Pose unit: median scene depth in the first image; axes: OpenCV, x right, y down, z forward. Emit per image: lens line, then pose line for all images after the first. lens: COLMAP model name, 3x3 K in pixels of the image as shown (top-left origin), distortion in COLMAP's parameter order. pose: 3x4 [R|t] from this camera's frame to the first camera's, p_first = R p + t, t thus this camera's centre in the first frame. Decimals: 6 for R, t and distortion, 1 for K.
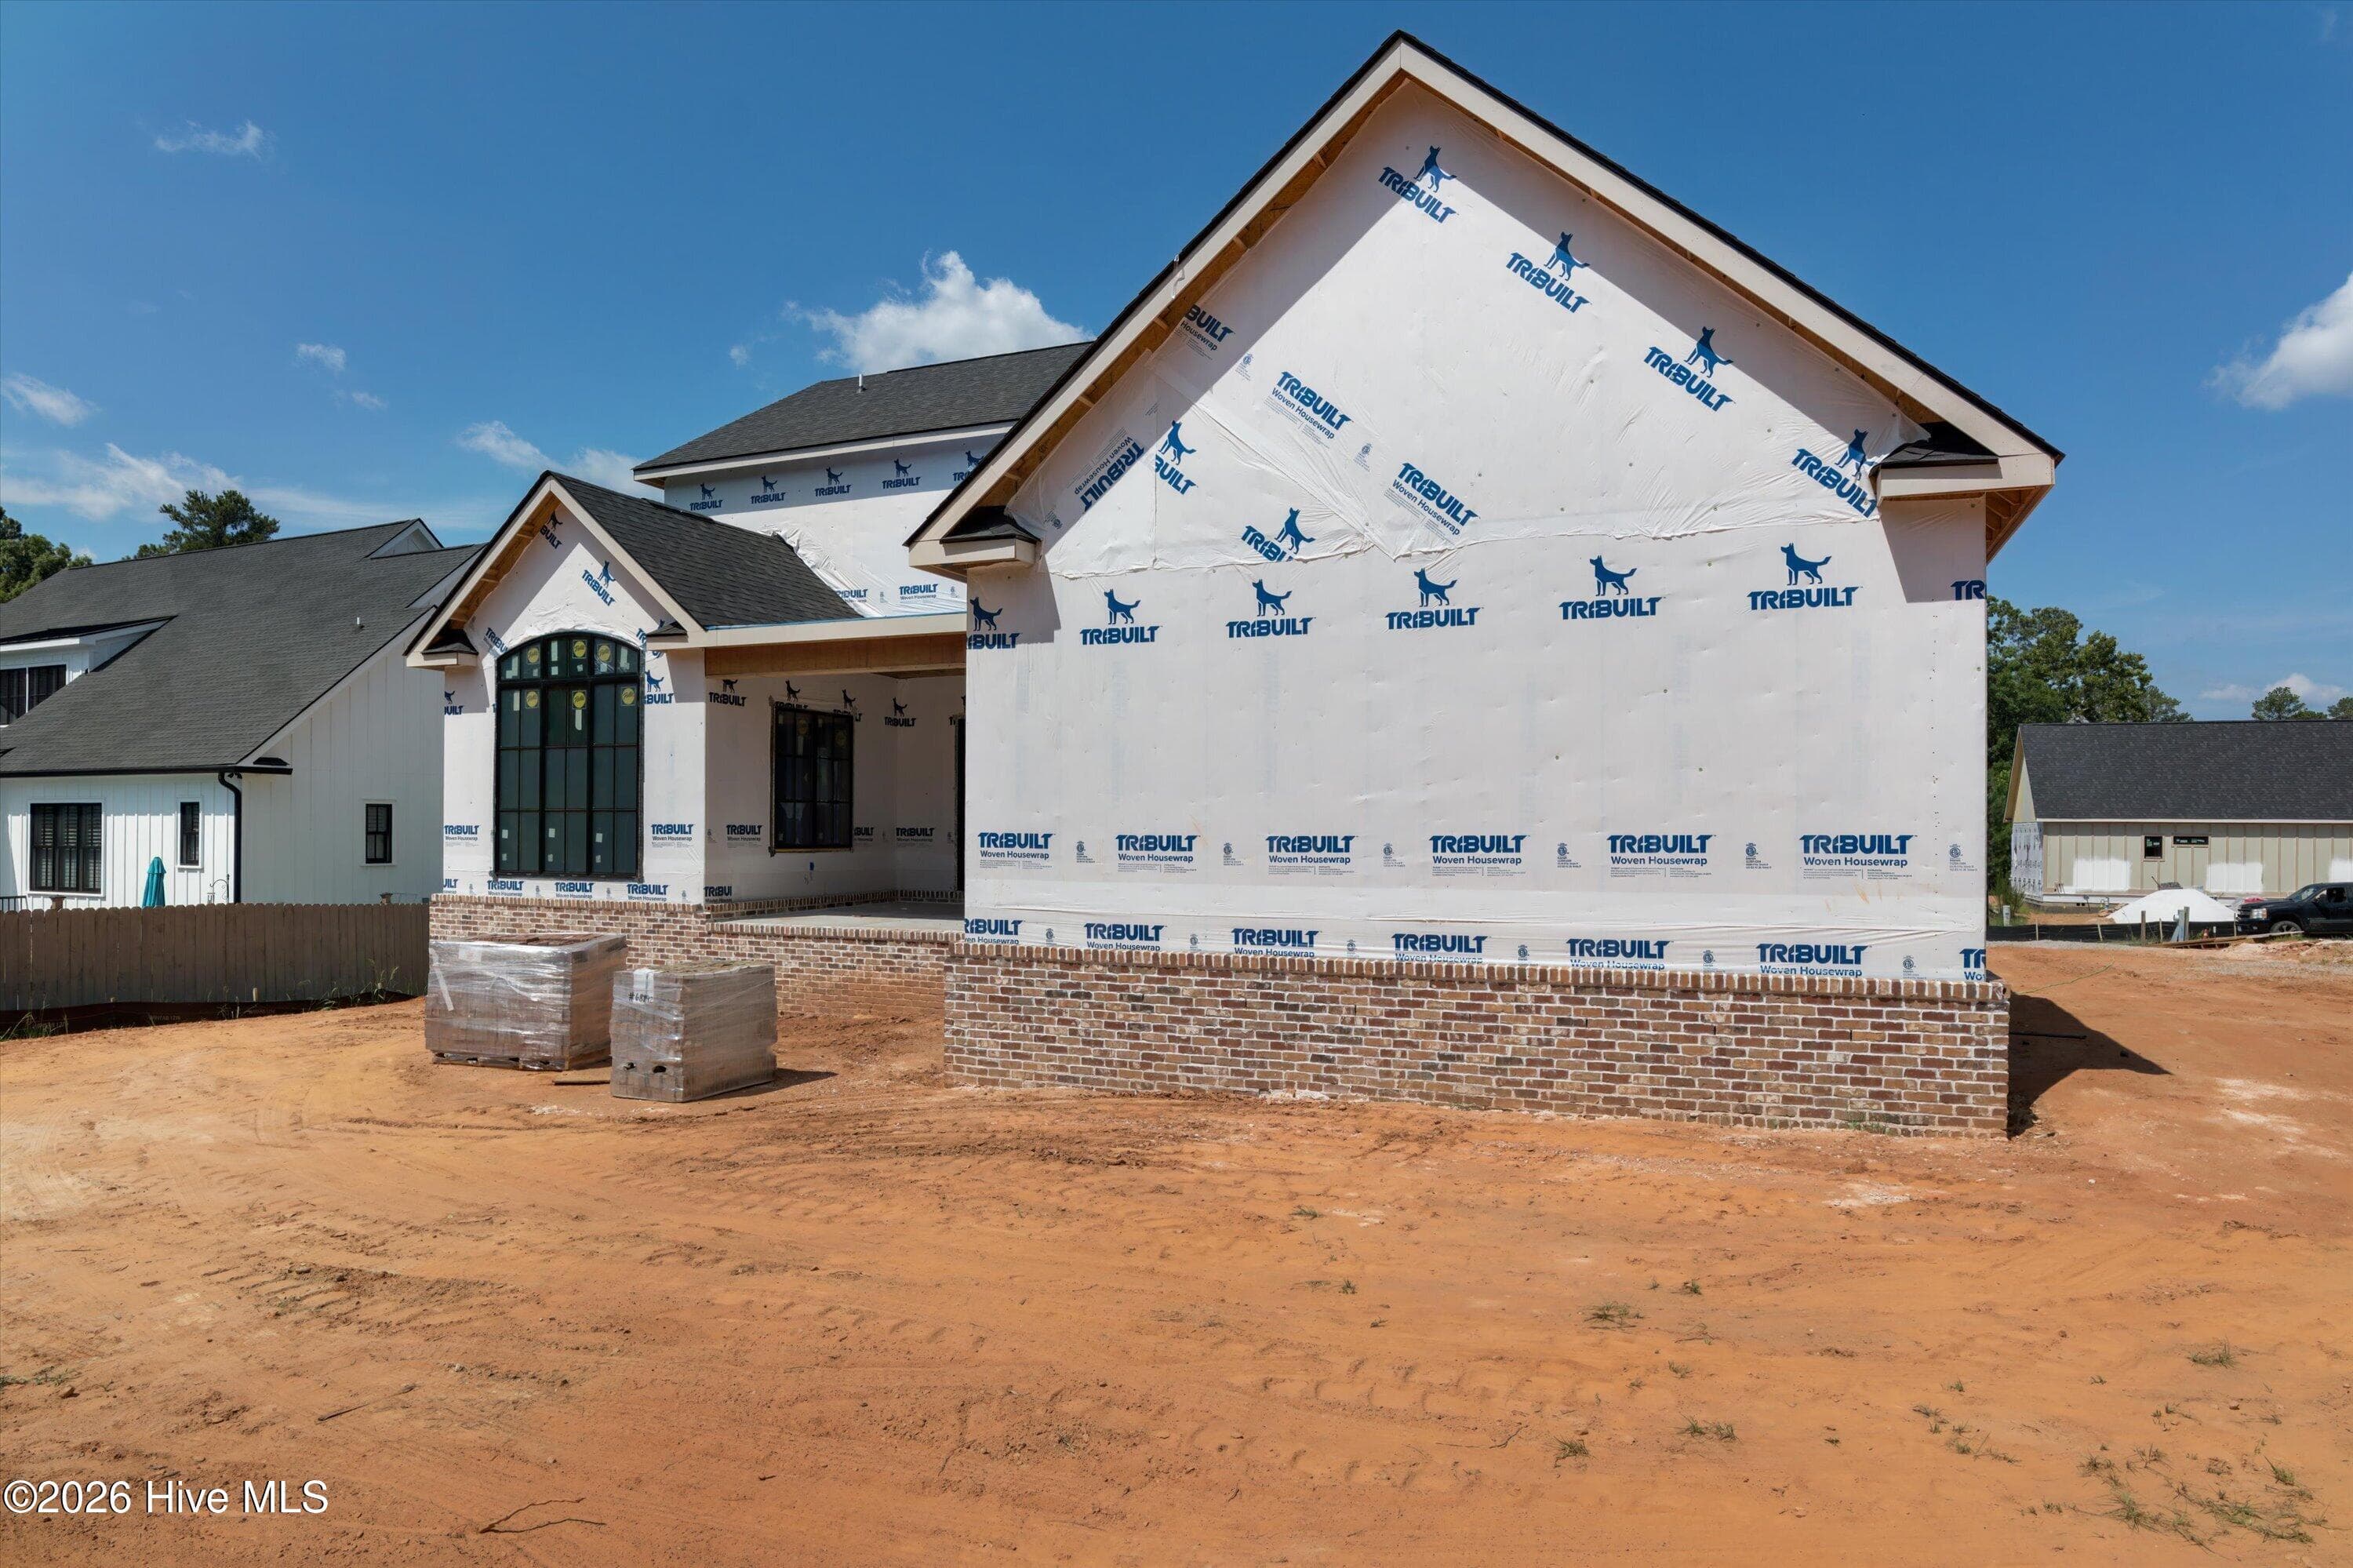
lens RADIAL K [[1401.8, 0, 1173.9], [0, 1401.8, 825.5], [0, 0, 1]] dist [-0.071783, 0.004314]
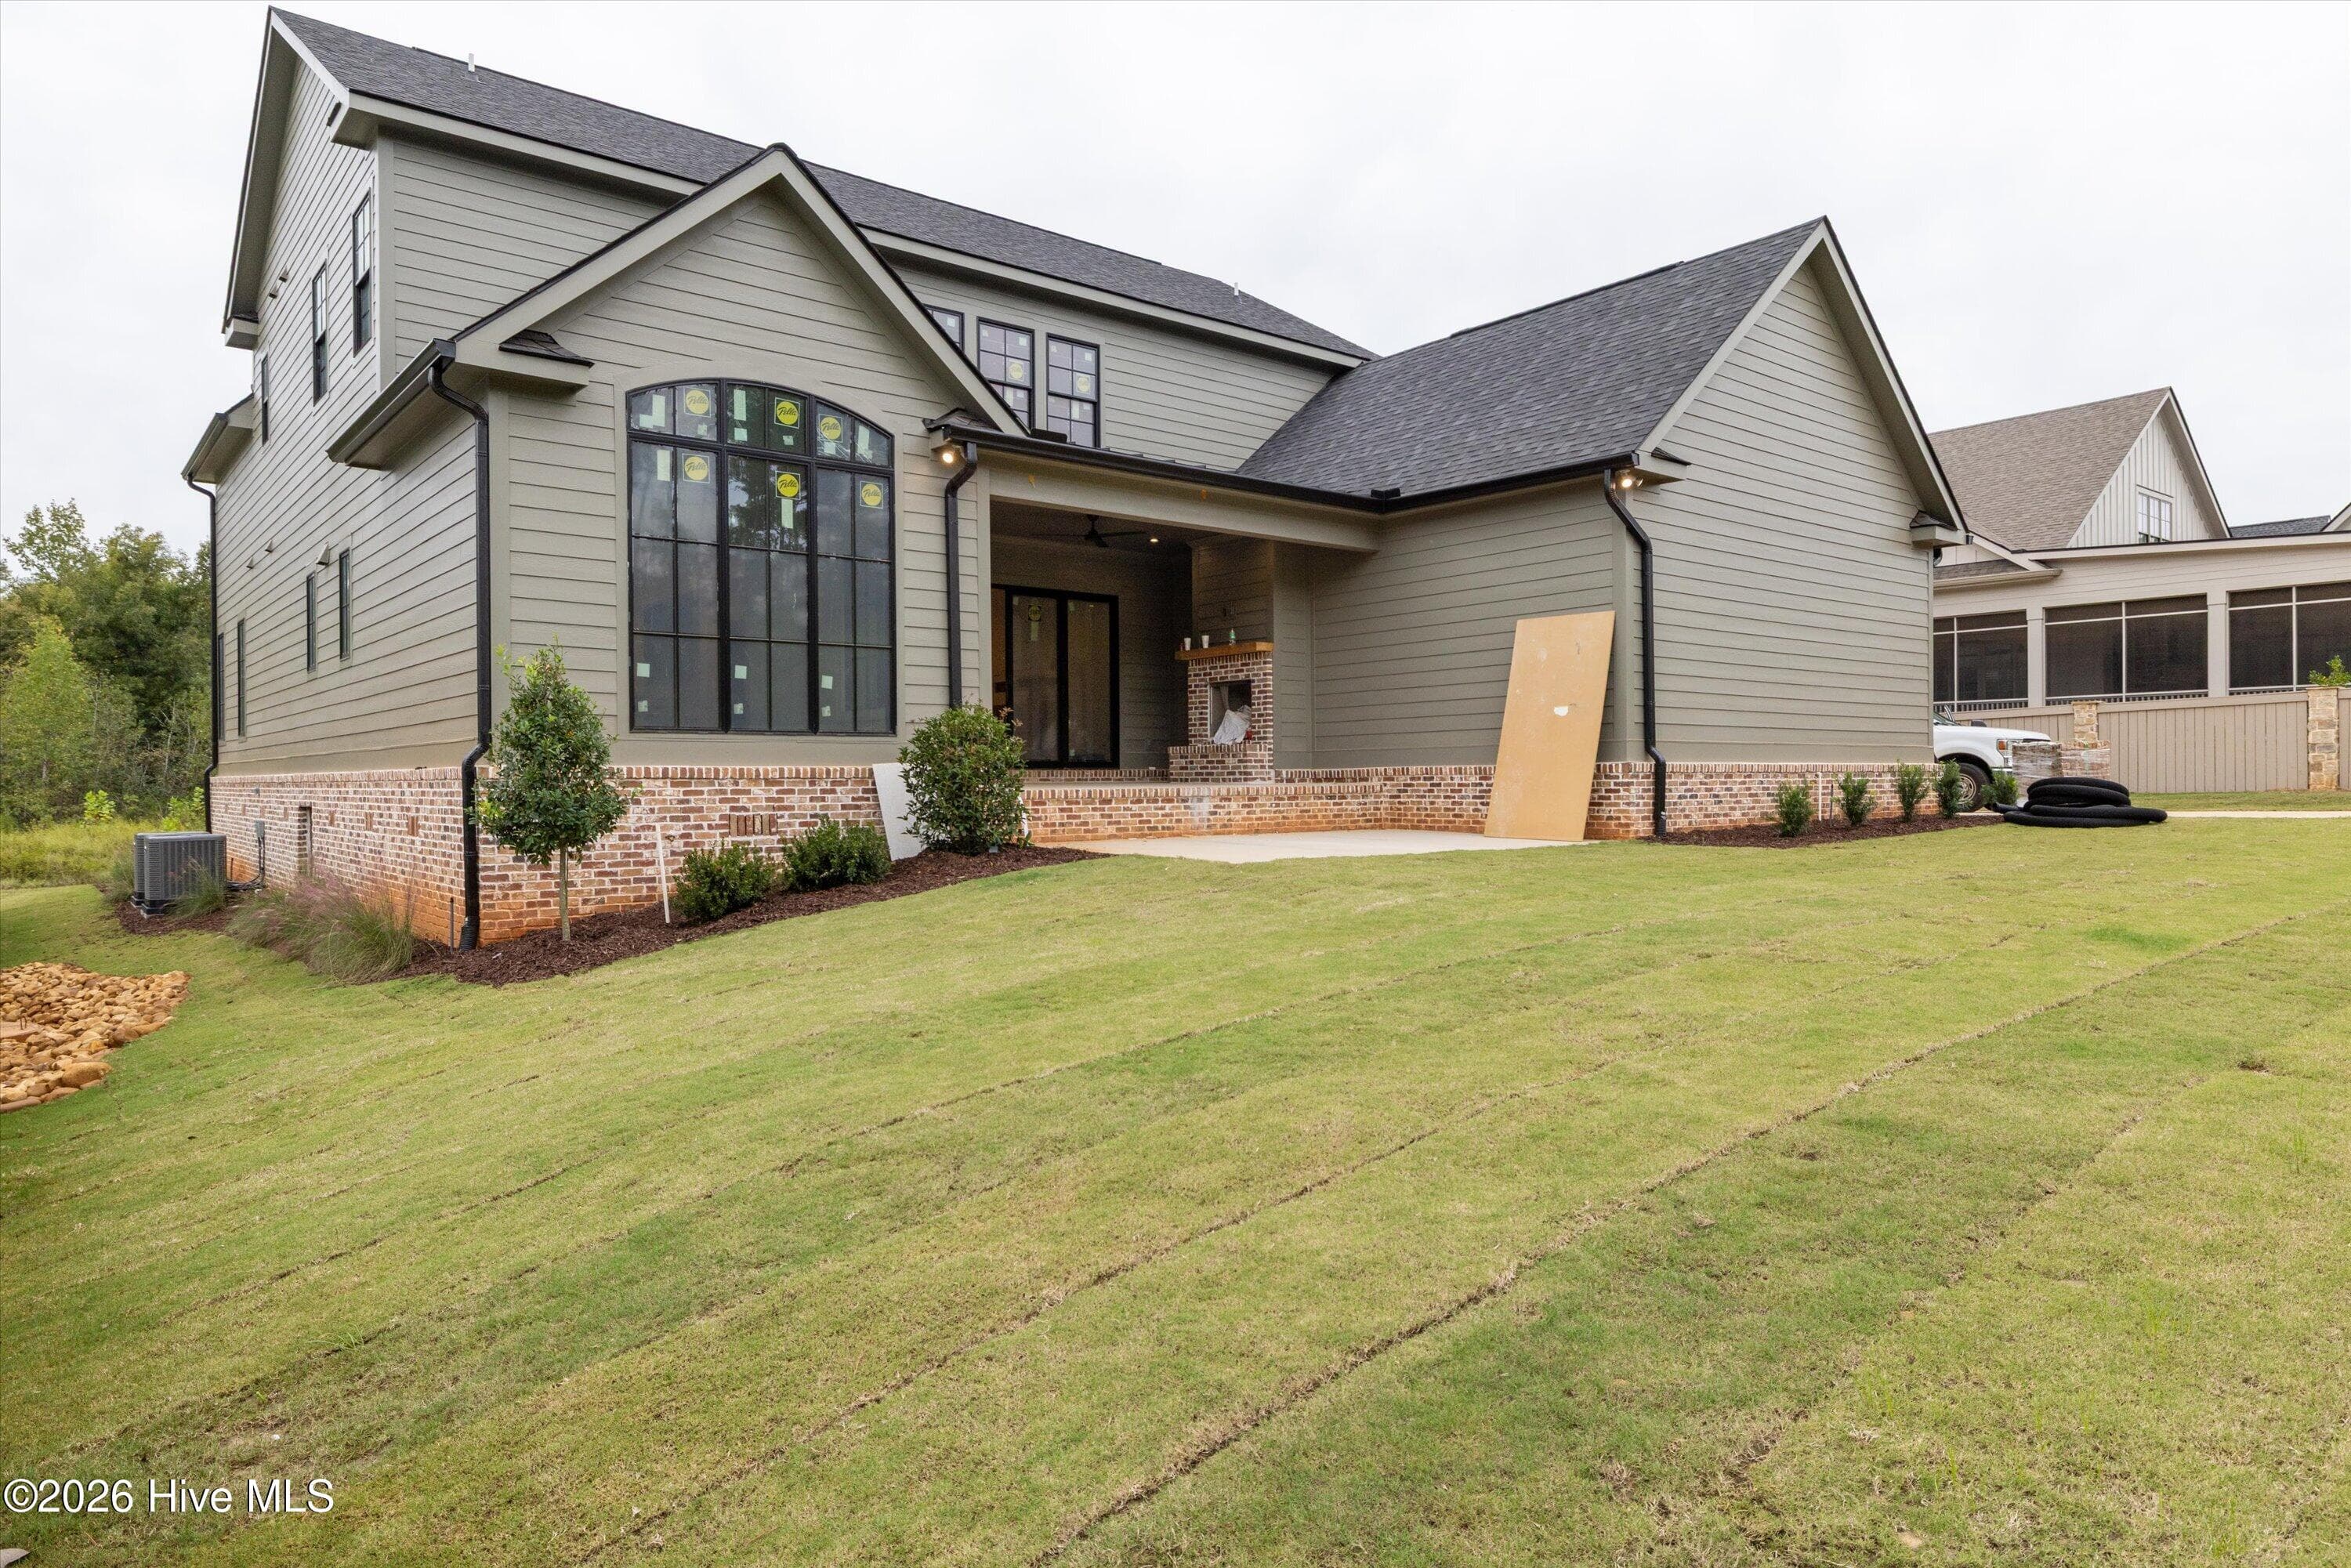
lens RADIAL K [[1420.5, 0, 1175.5], [0, 1420.5, 784.0], [0, 0, 1]] dist [0.005489, 0.000592]
pose [[0.468359, -0.011775, 0.883460, -1.602270], [0.007207, 0.999929, 0.009507, 0.091620], [-0.883509, 0.001914, 0.468410, 0.794238]]
